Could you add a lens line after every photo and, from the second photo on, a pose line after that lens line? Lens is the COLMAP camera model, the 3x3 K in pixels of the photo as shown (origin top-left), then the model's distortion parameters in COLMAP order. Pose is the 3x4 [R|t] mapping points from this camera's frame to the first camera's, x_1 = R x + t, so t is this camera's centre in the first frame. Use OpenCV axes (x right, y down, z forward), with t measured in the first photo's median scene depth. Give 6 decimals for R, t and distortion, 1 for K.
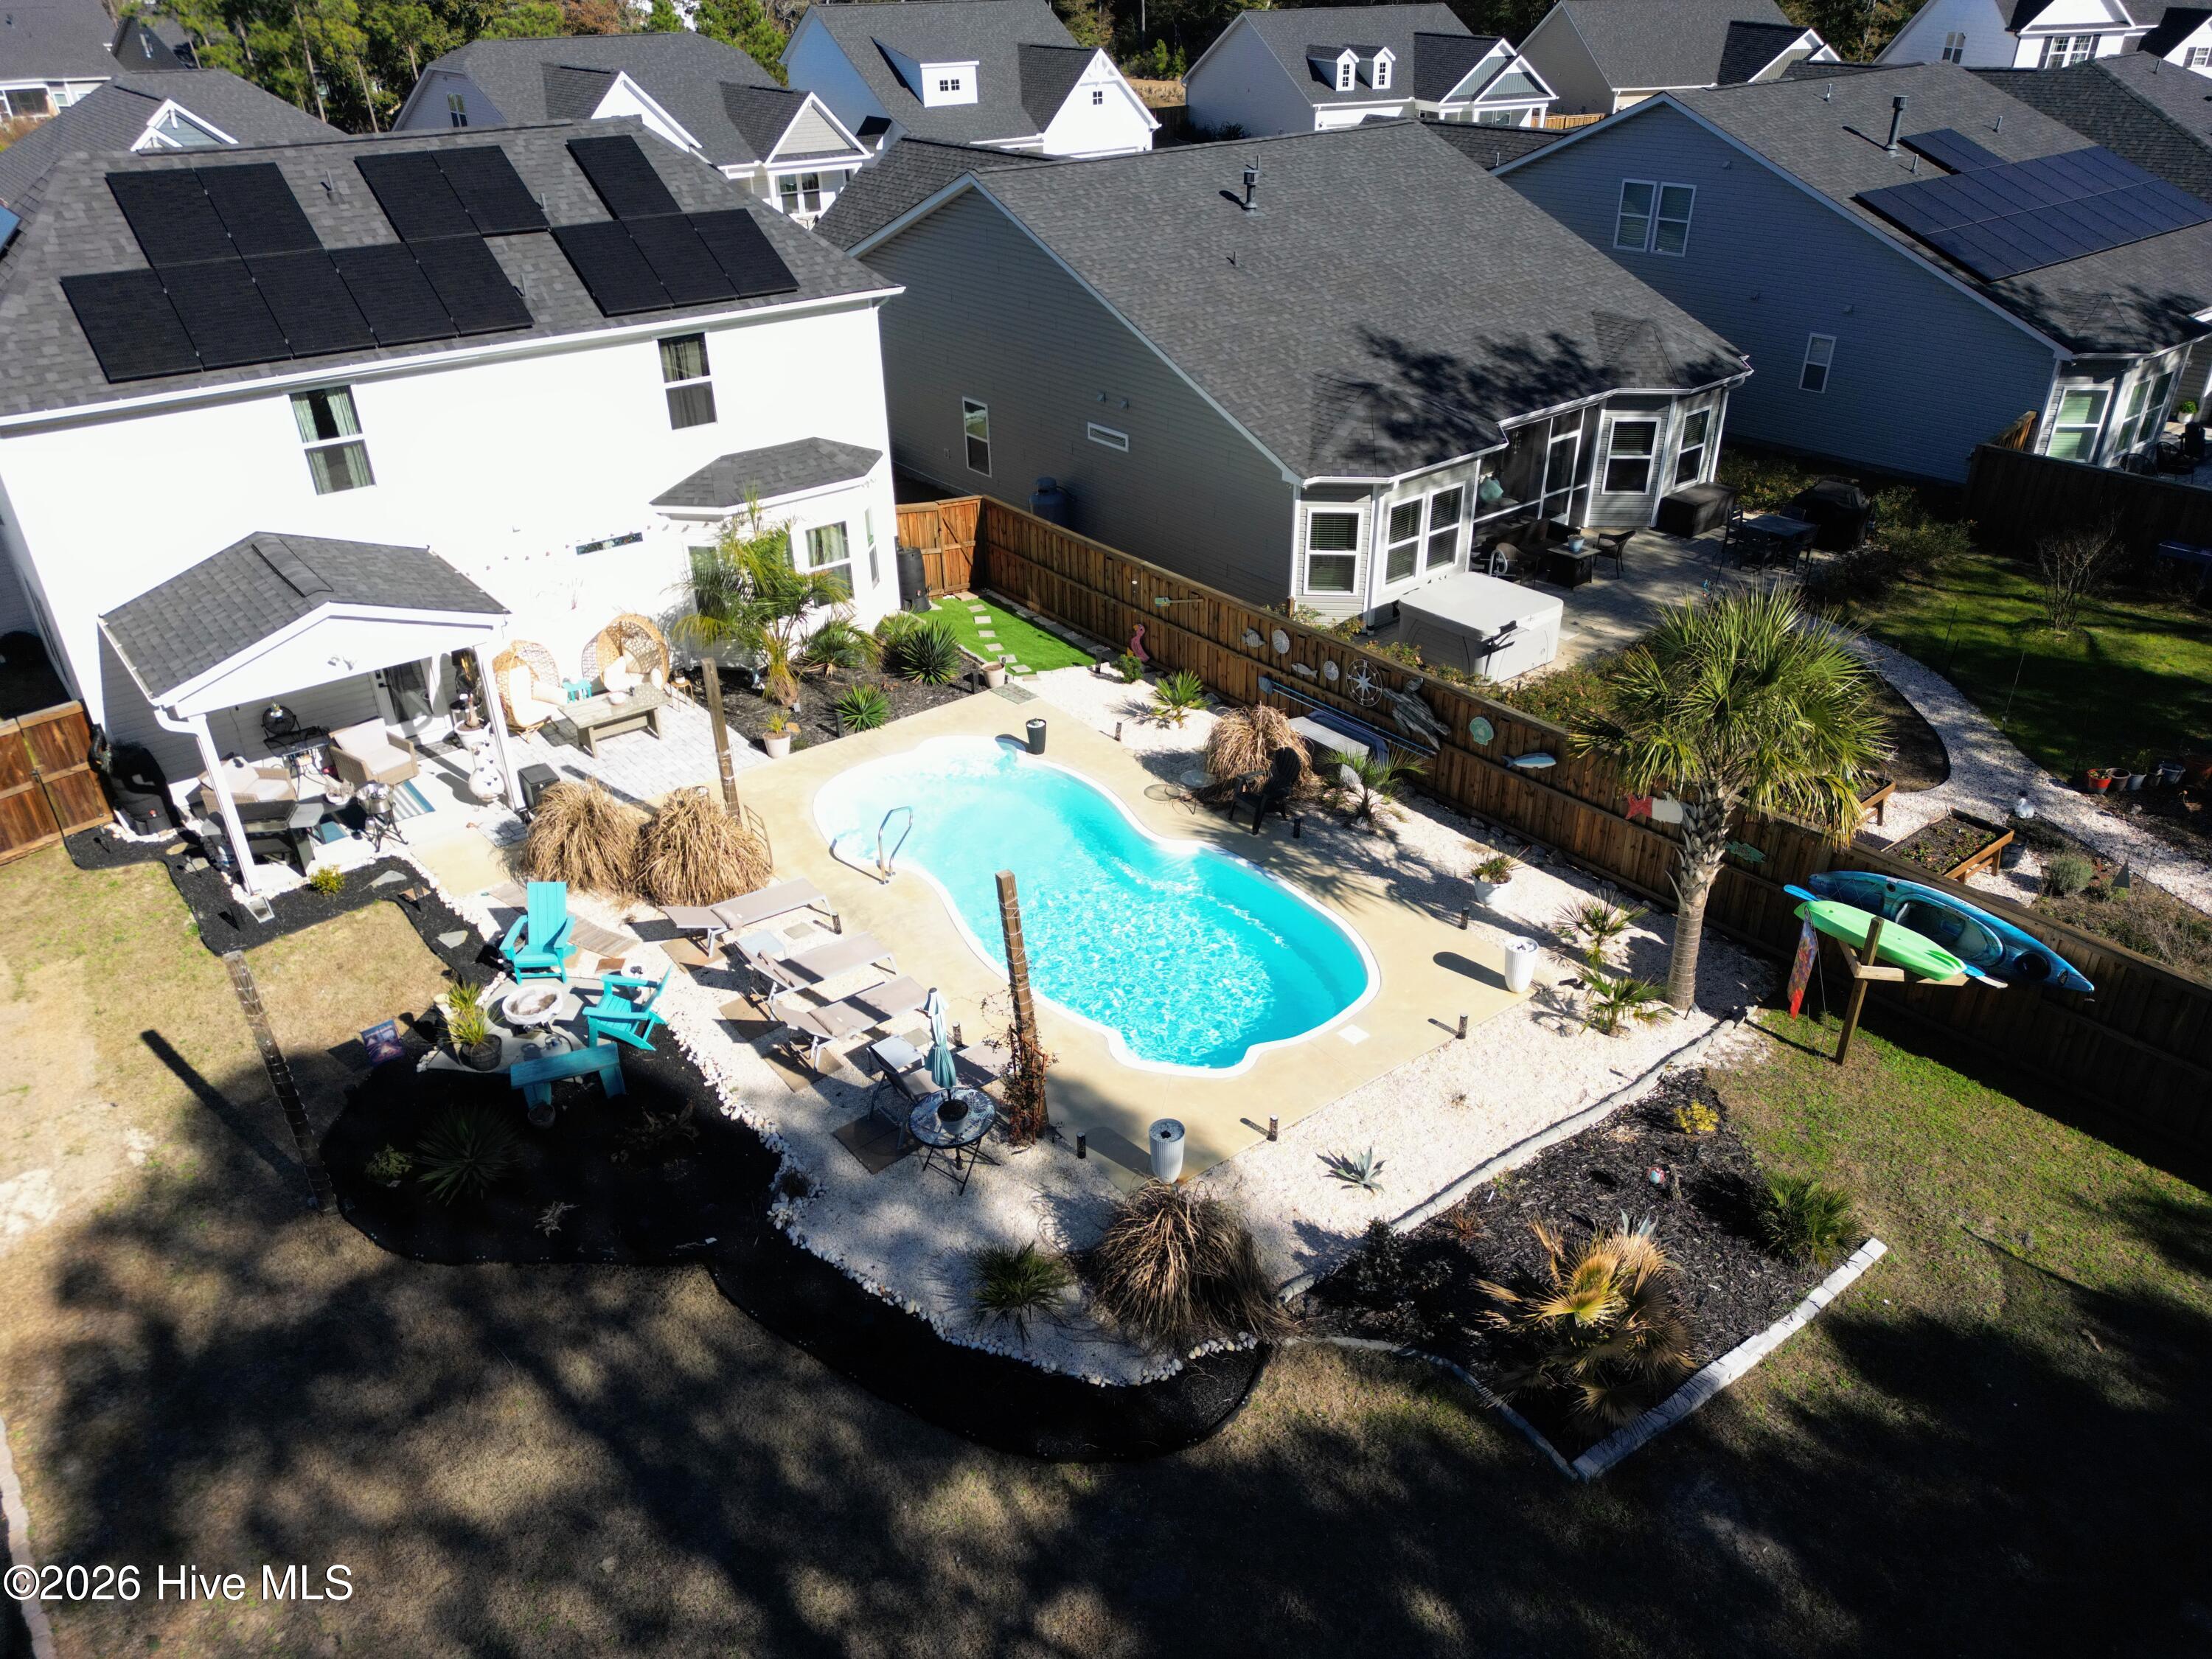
lens RADIAL K [[1540.1, 0, 1116.1], [0, 1540.1, 823.2], [0, 0, 1]] dist [0.086743, -0.085116]
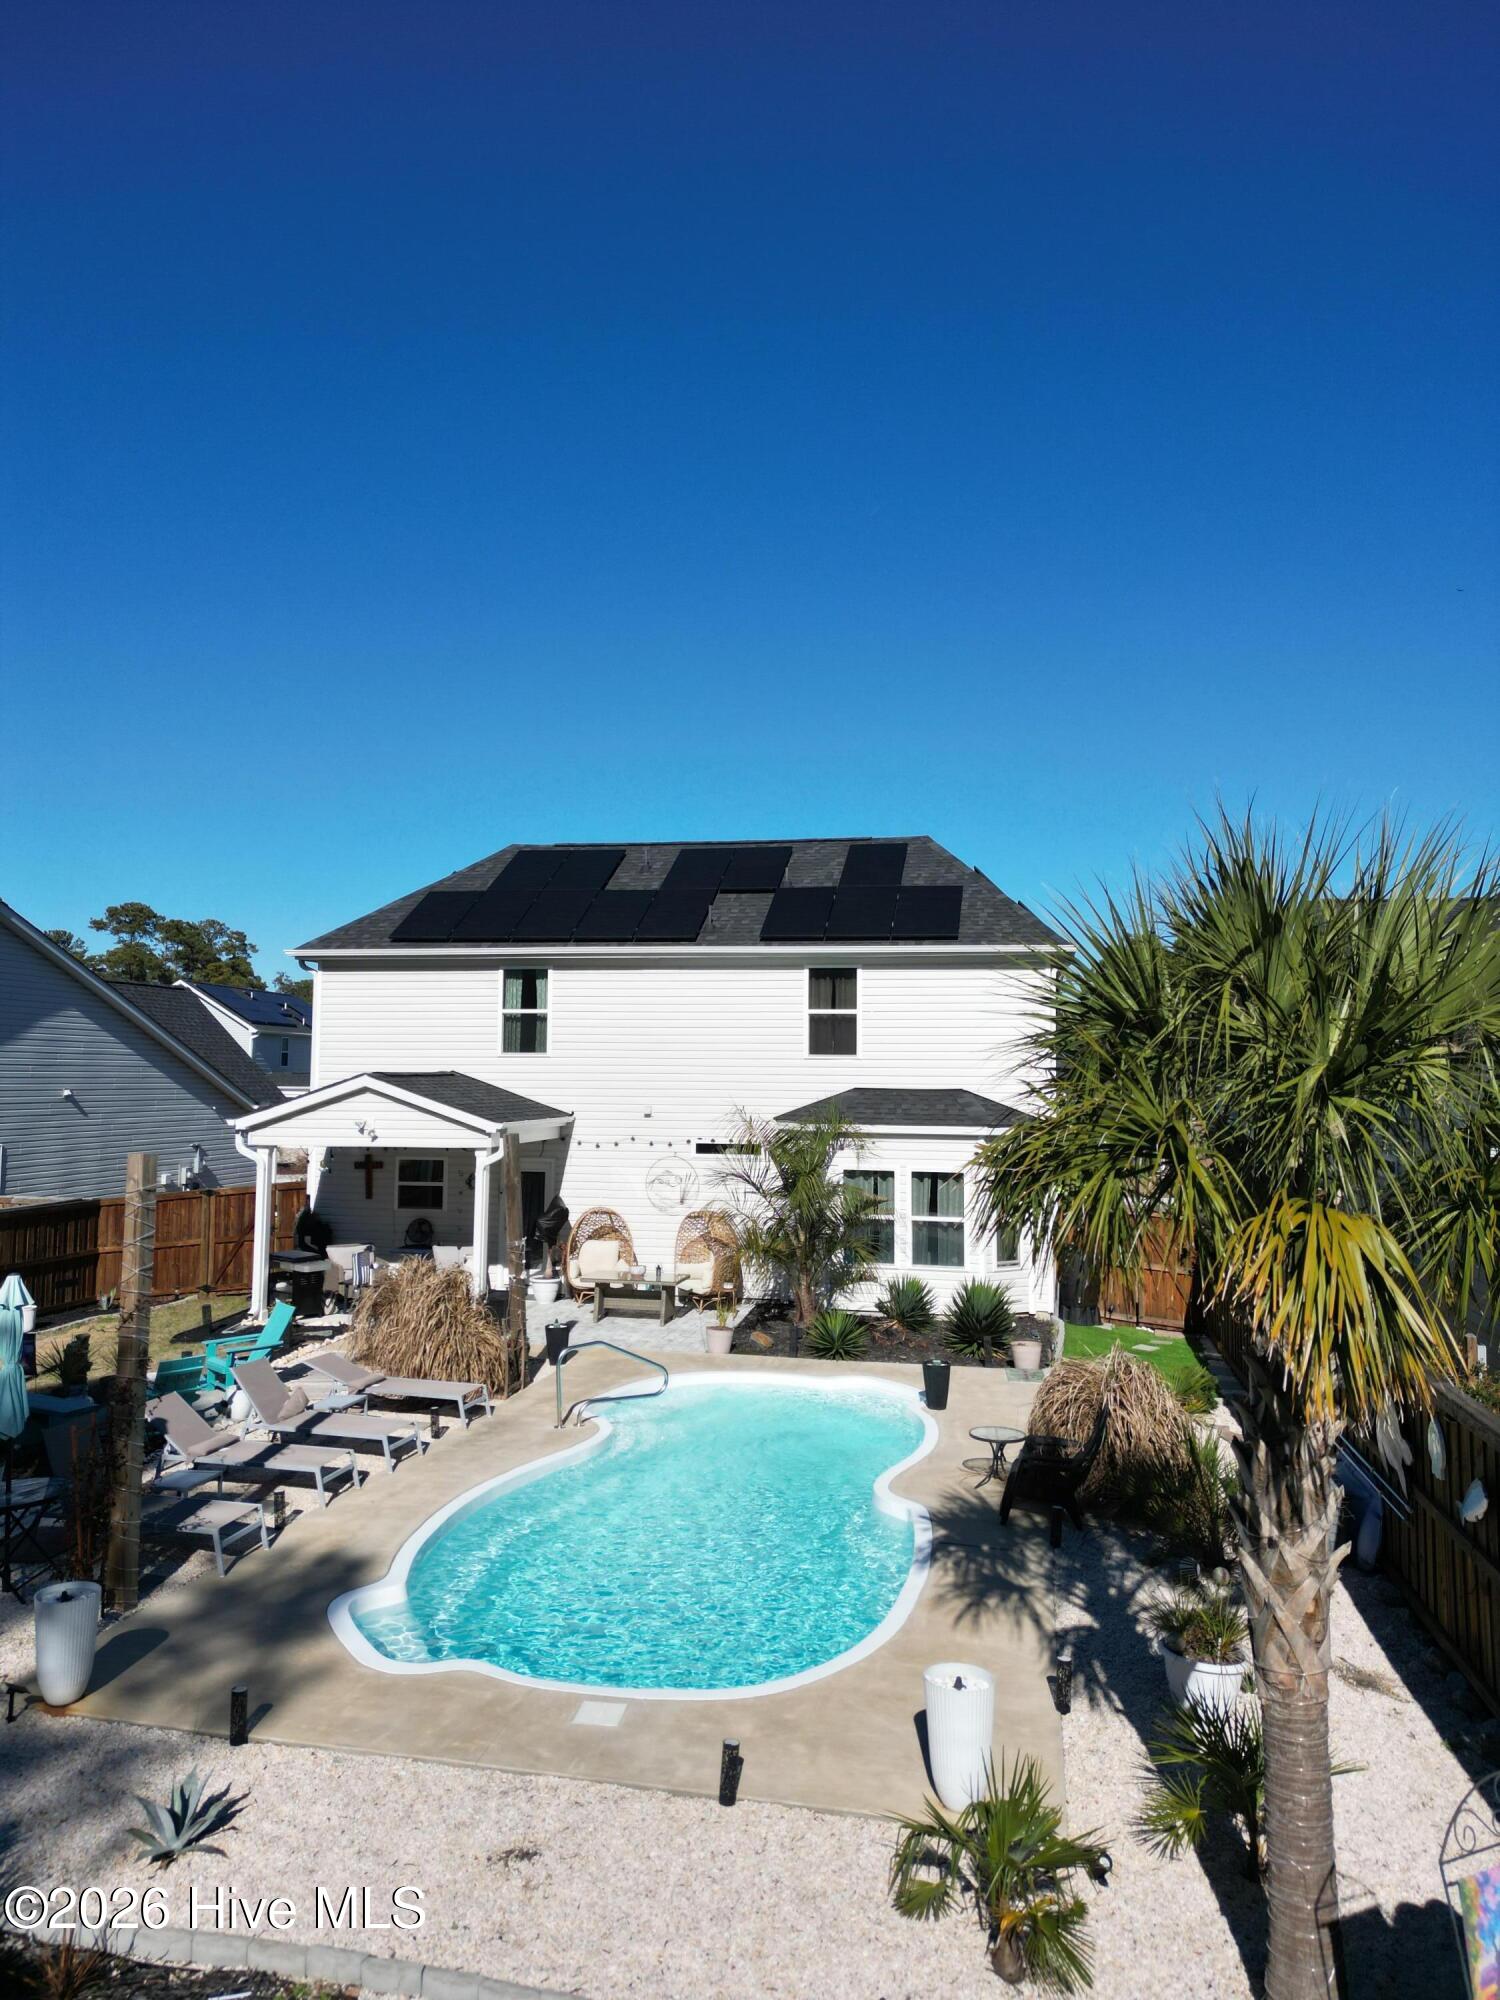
lens RADIAL K [[1392.5, 0, 754.3], [0, 1392.5, 994.2], [0, 0, 1]] dist [0.086743, -0.085116]
pose [[0.652236, -0.023867, -0.757640, 0.410290], [-0.388853, 0.847435, -0.361451, 0.063028], [0.650678, 0.530362, 0.543447, 0.483366]]
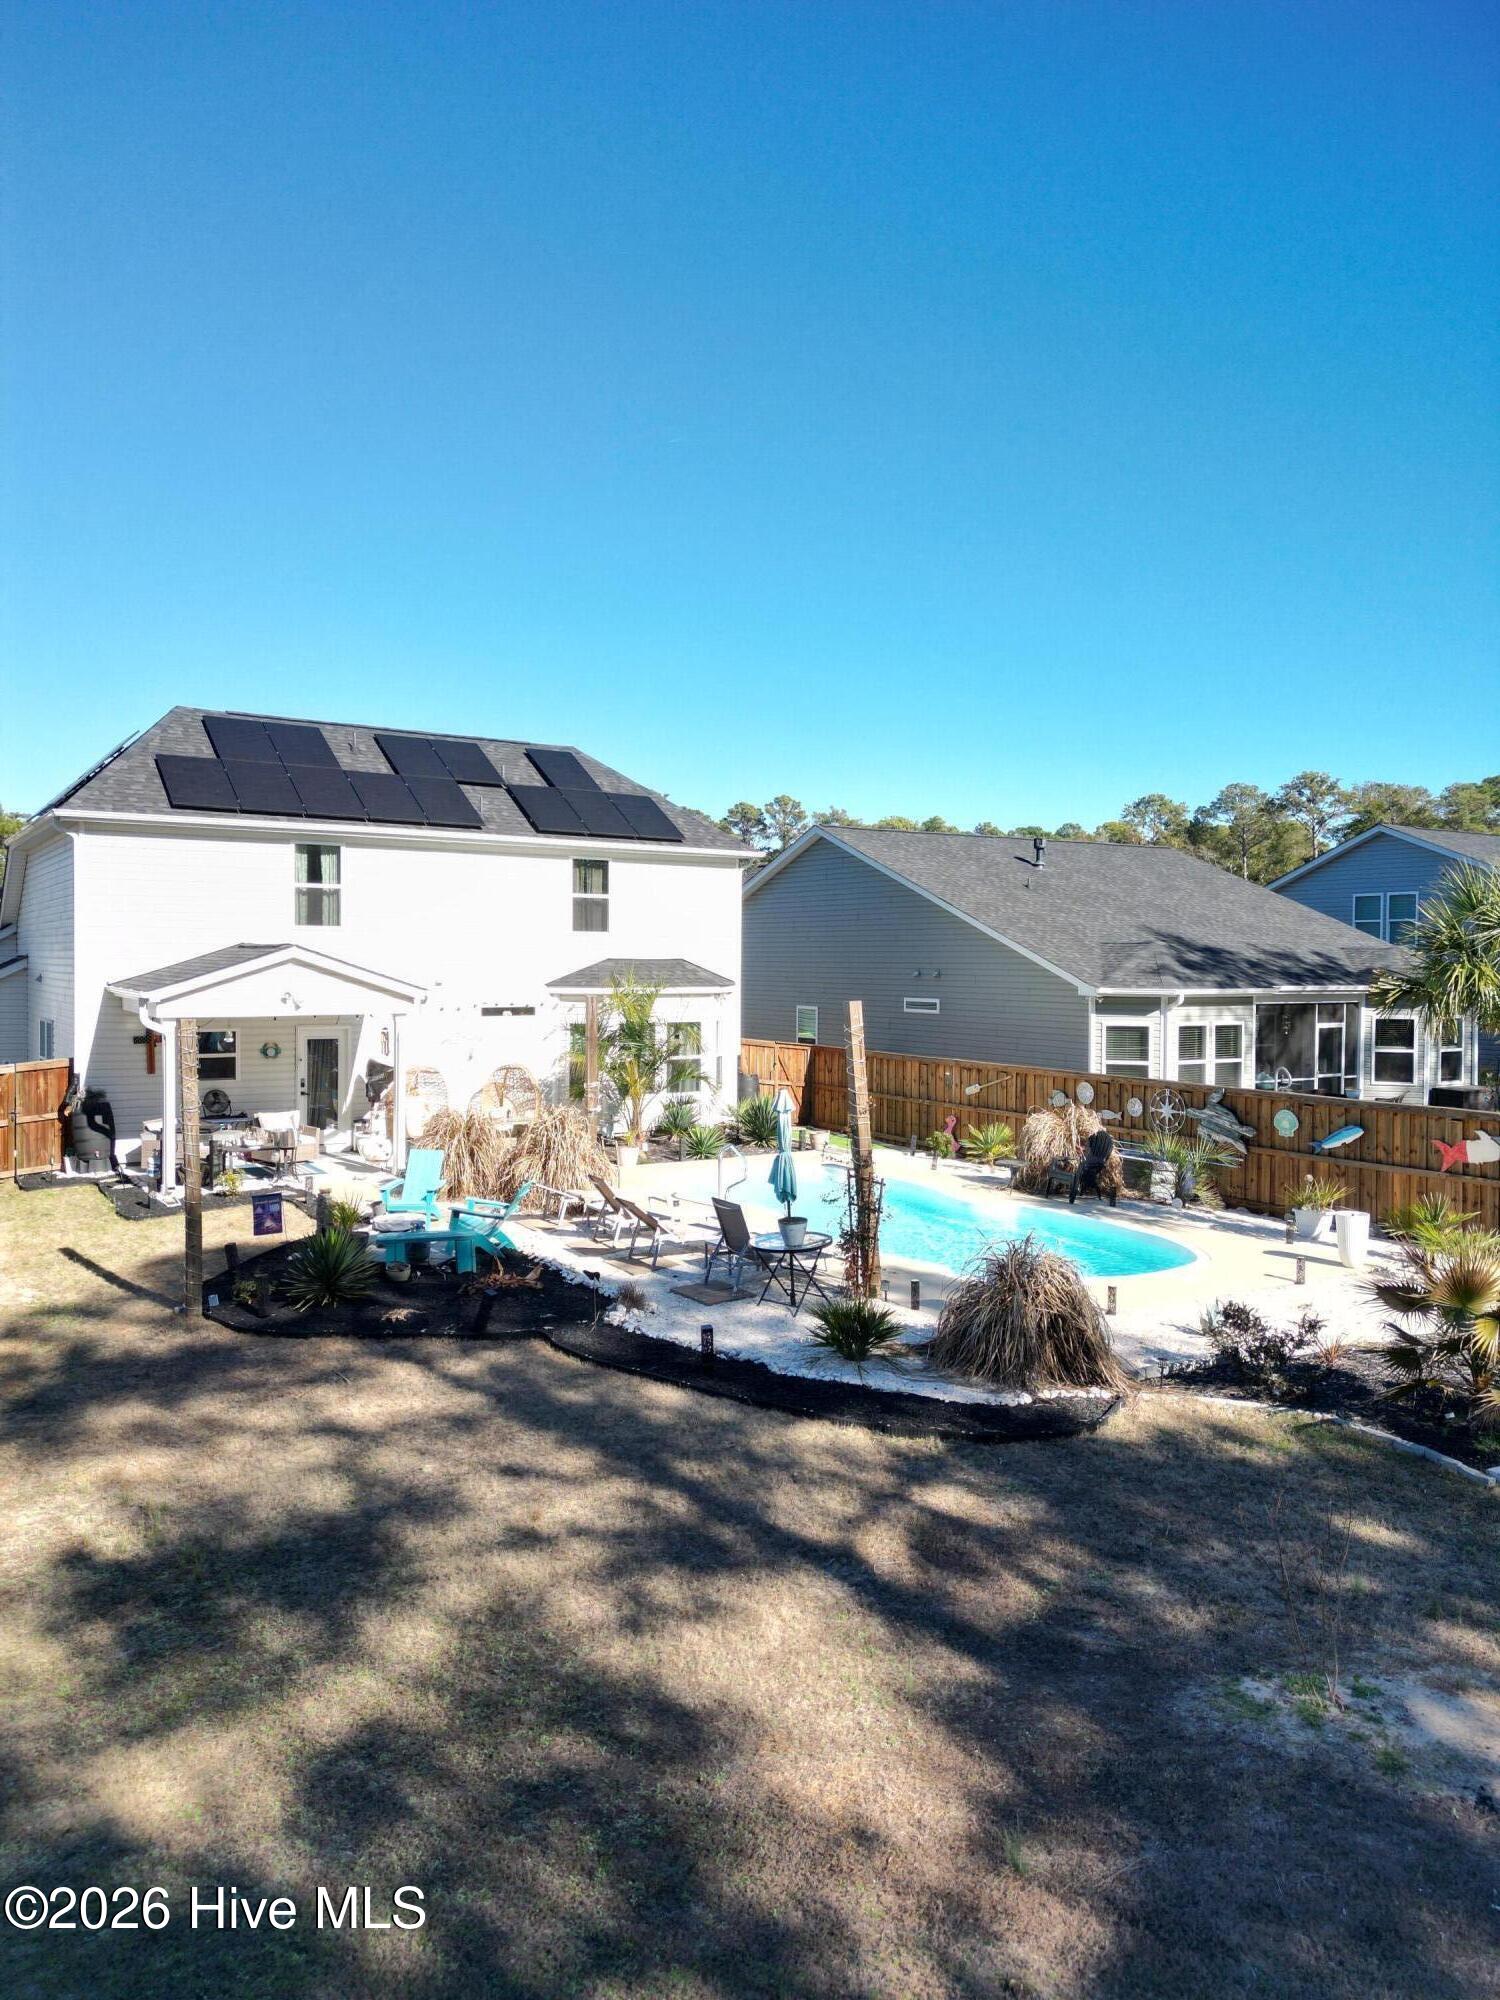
lens RADIAL K [[1383.0, 0, 752.3], [0, 1383.0, 992.4], [0, 0, 1]] dist [0.148554, -0.289631]
pose [[0.993615, 0.023384, -0.110370, -0.021965], [-0.072395, 0.882465, -0.464773, 0.309227], [0.086530, 0.469796, 0.878524, 0.072481]]
